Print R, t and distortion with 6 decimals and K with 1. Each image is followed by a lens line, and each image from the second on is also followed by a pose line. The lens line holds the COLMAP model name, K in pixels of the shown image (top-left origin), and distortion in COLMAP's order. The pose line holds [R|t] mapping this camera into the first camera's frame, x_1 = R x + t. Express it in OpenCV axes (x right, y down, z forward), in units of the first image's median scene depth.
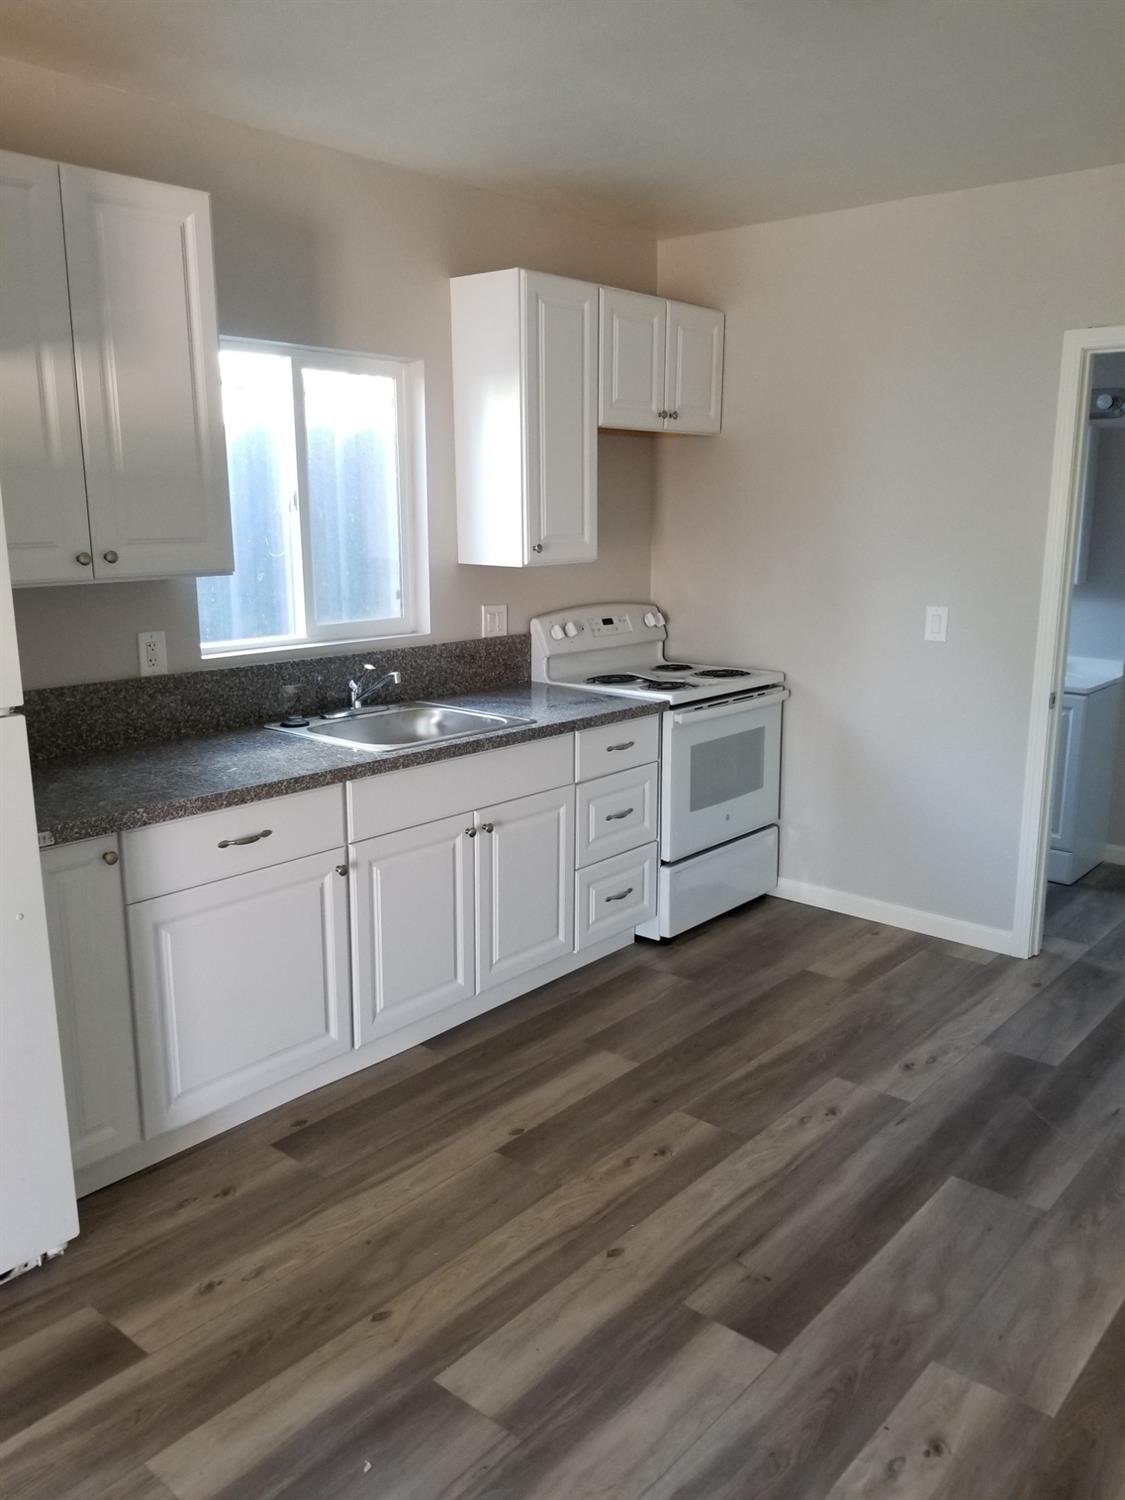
lens RADIAL K [[1176.8, 0, 553.0], [0, 1176.8, 754.0], [0, 0, 1]] dist [0.055956, -0.090661]
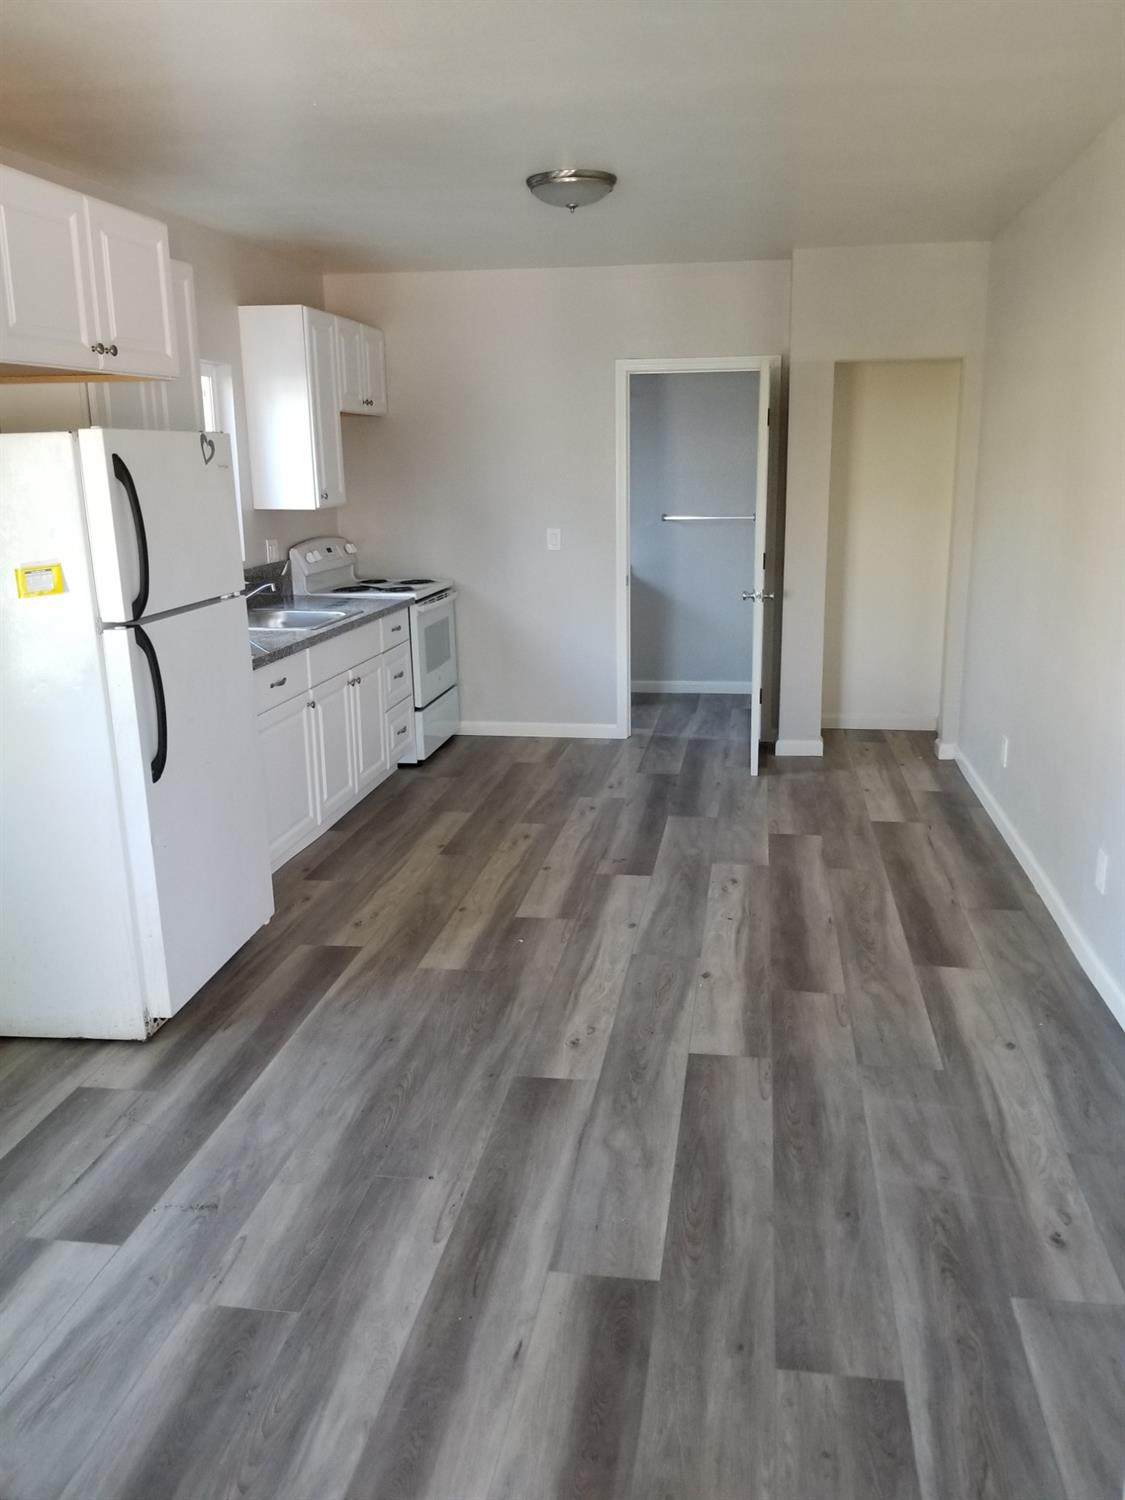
lens RADIAL K [[1176.8, 0, 565.1], [0, 1176.8, 740.2], [0, 0, 1]] dist [0.055956, -0.090661]
pose [[0.852391, -0.133853, 0.505483, -0.642539], [0.124154, 0.990846, 0.053019, 0.097357], [-0.507952, 0.017565, 0.861206, -0.473974]]
